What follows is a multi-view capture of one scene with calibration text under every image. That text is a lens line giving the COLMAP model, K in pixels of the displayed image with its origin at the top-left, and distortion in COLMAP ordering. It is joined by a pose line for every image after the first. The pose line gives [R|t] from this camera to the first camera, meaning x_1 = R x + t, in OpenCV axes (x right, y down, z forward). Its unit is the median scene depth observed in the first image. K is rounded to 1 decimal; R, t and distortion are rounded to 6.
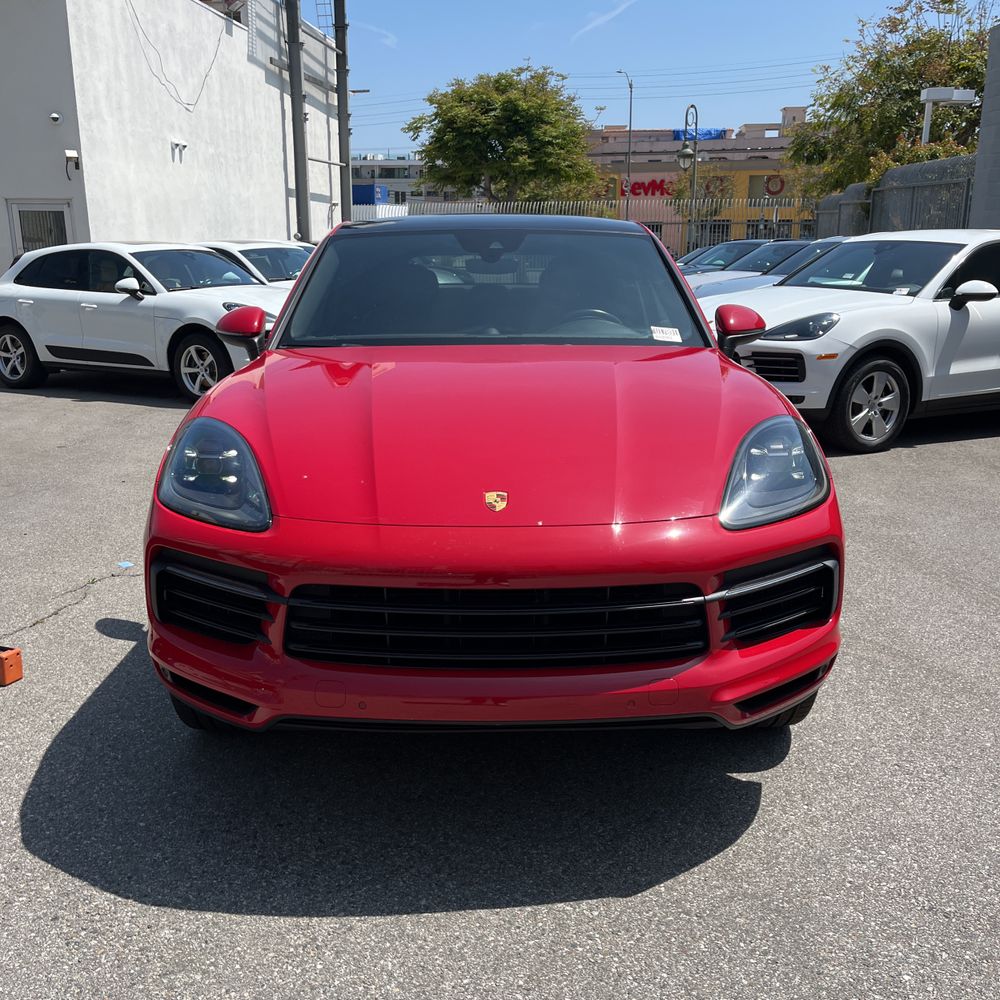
lens RADIAL K [[1013.5, 0, 500.0], [0, 1013.5, 498.3], [0, 0, 1]] dist [0.022084, 0.000000]
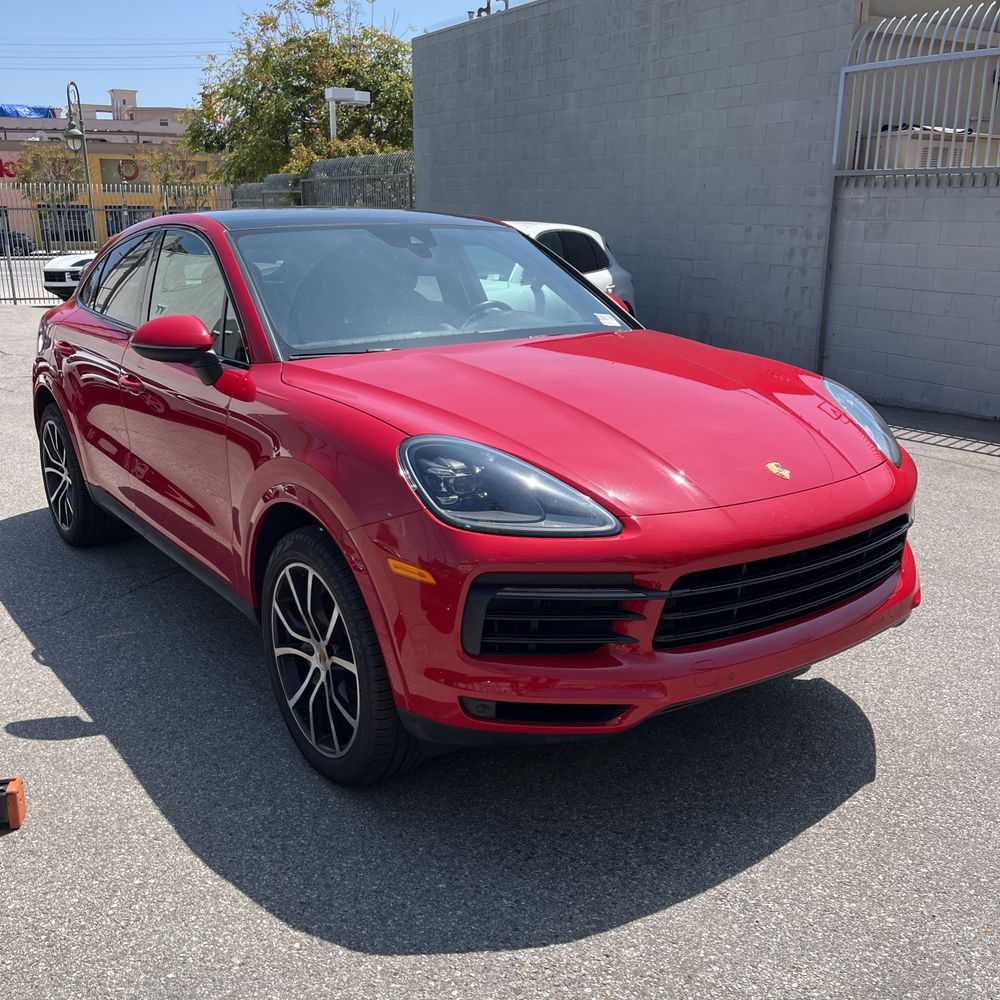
lens RADIAL K [[1013.5, 0, 508.4], [0, 1013.5, 497.5], [0, 0, 1]] dist [0.022084, 0.000000]
pose [[0.811119, -0.151678, 0.564872, -0.128768], [0.145404, 0.987761, 0.056441, -0.010857], [-0.566519, 0.036354, 0.823246, 0.034958]]
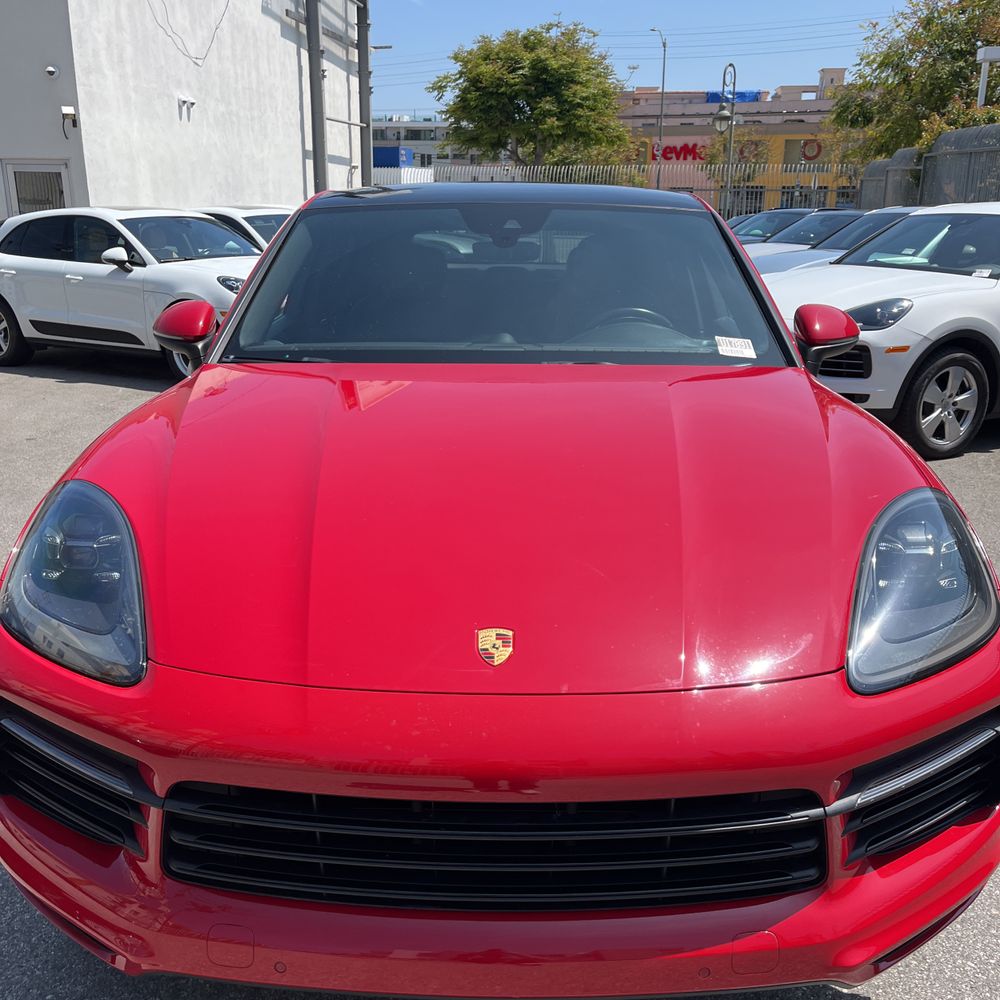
lens RADIAL K [[1013.5, 0, 500.9], [0, 1013.5, 503.2], [0, 0, 1]] dist [0.022084, 0.000000]
pose [[0.999660, 0.014725, -0.021507, 0.001748], [-0.013922, 0.999217, 0.037030, -0.015925], [0.022035, -0.036718, 0.999083, 0.053300]]
